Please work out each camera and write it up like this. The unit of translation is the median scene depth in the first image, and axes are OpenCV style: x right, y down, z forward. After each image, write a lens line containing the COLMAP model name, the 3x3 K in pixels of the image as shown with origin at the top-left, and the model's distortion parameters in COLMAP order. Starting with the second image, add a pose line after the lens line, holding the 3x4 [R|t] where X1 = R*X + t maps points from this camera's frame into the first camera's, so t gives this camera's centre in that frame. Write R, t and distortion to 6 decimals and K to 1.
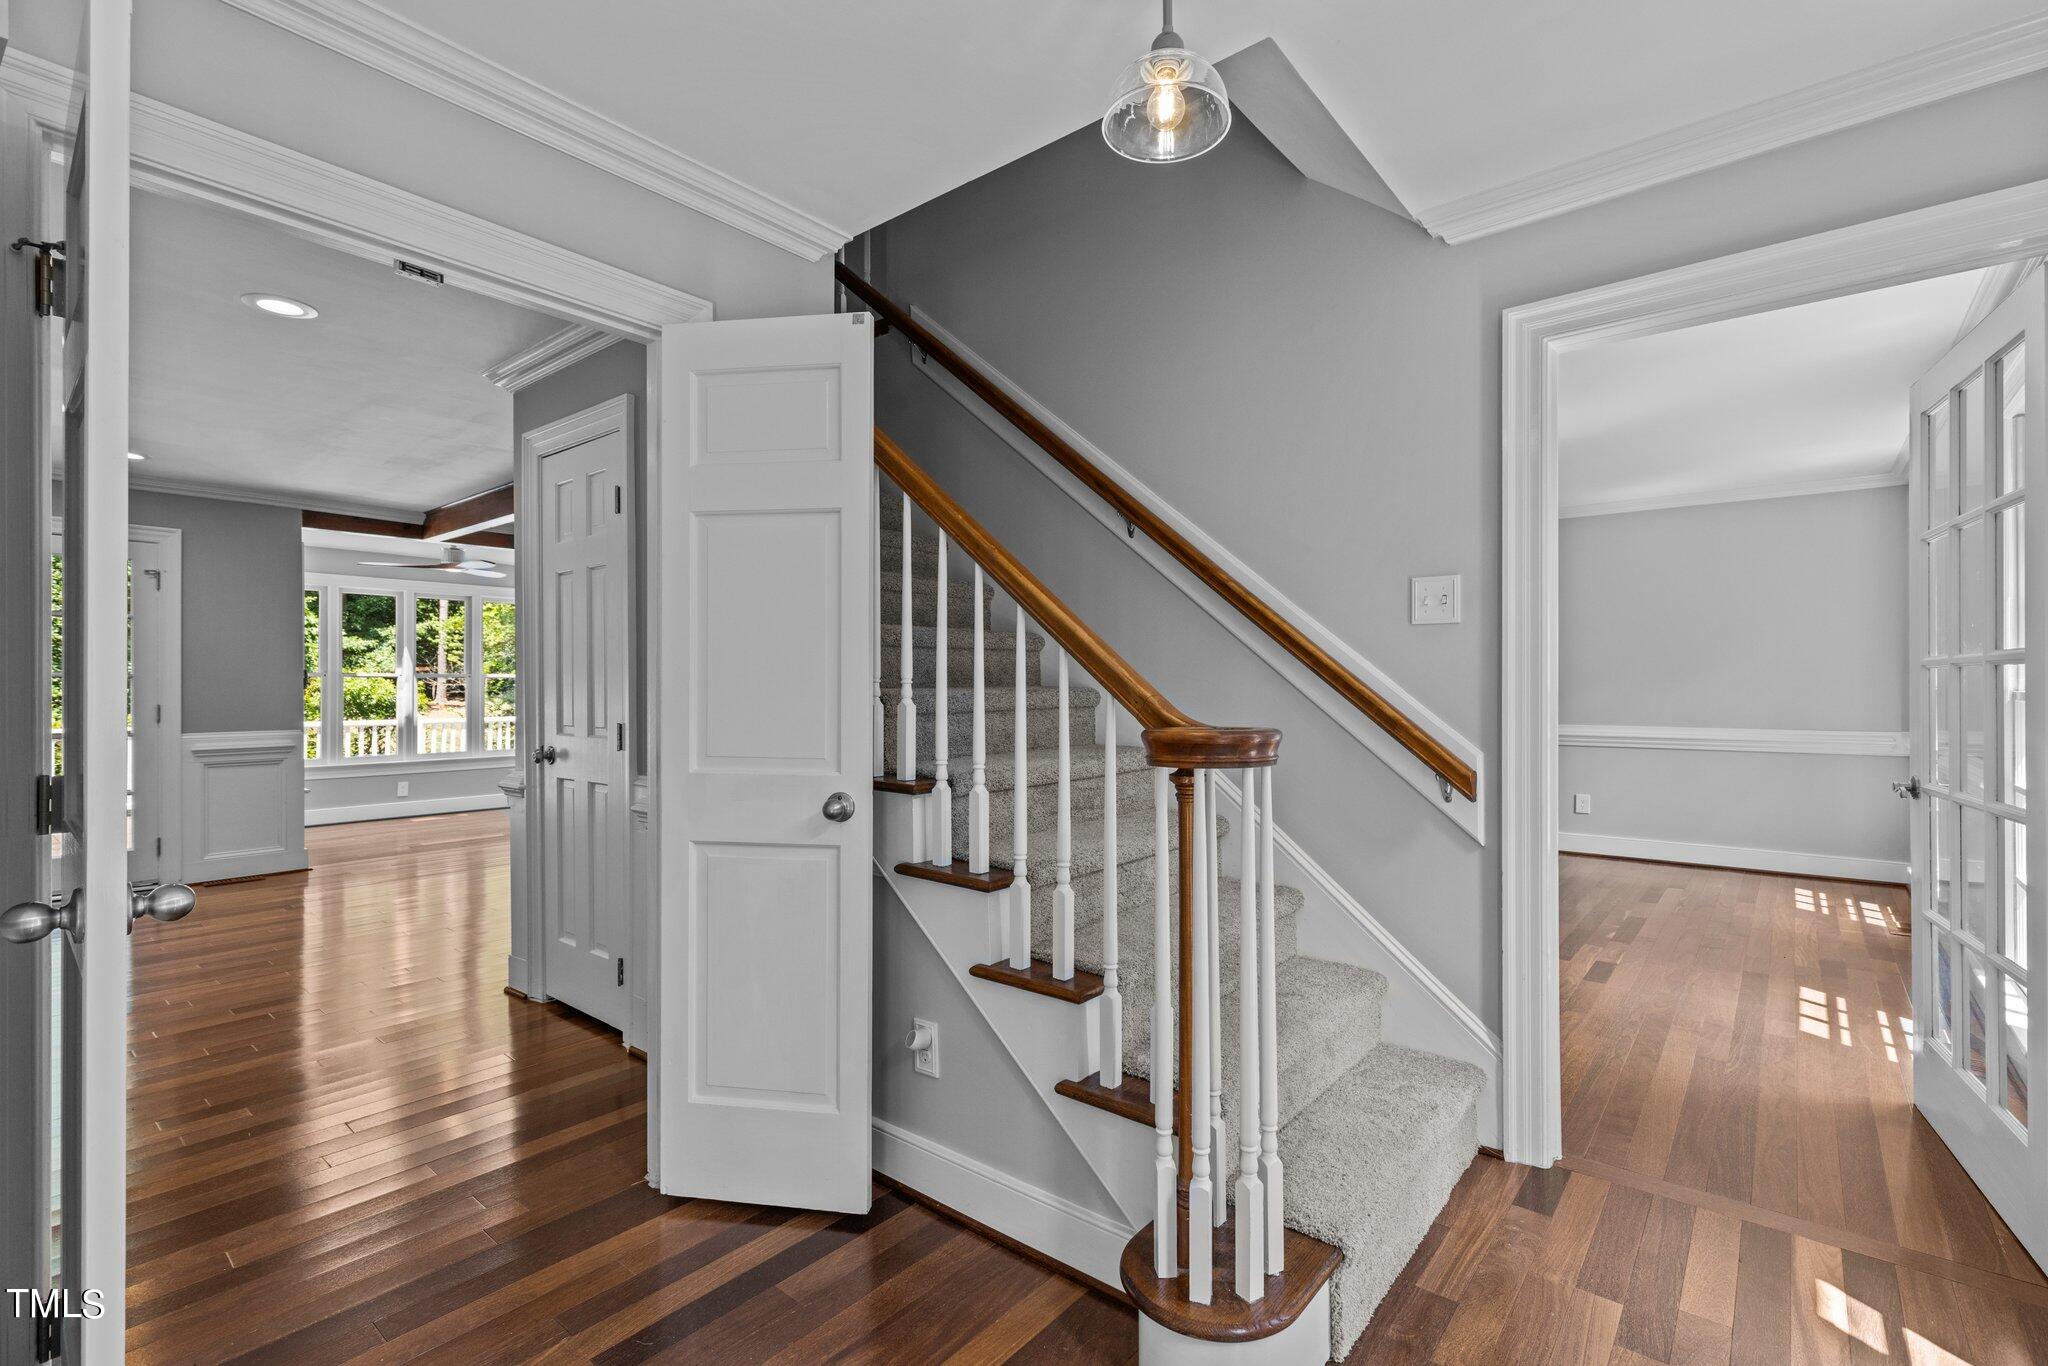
lens RADIAL K [[927.0, 0, 1025.2], [0, 927.0, 671.6], [0, 0, 1]] dist [0.000905, 0.000418]
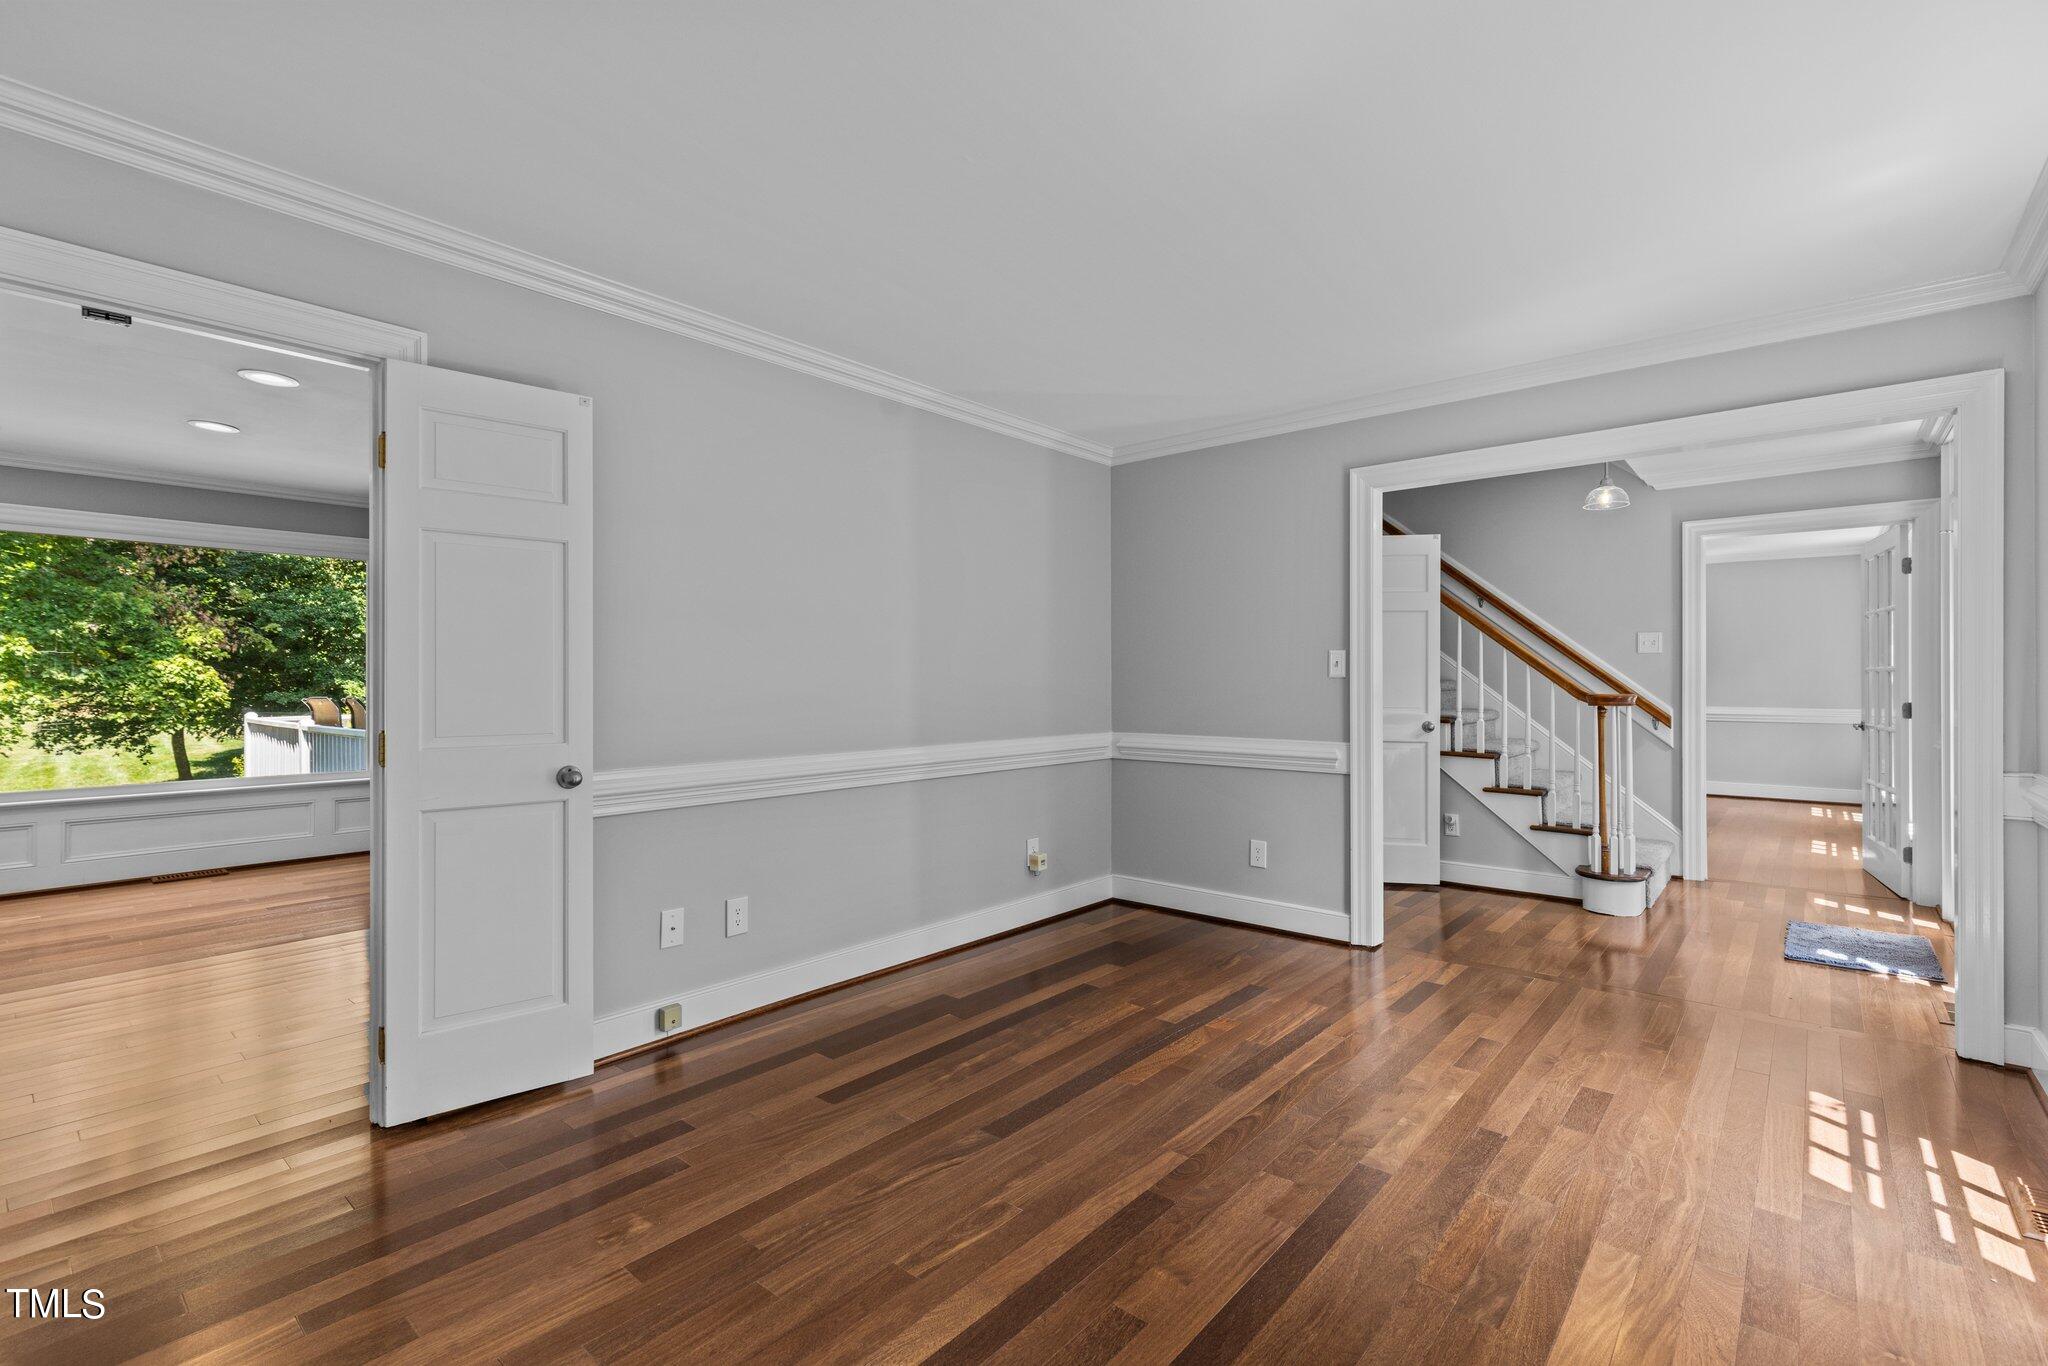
lens RADIAL K [[913.9, 0, 1022.6], [0, 913.9, 659.2], [0, 0, 1]] dist [0.000626, 0.000061]
pose [[0.999748, 0.002708, -0.022291, -1.117337], [-0.002823, 0.999983, -0.005103, -0.020623], [0.022277, 0.005165, 0.999738, -1.372367]]
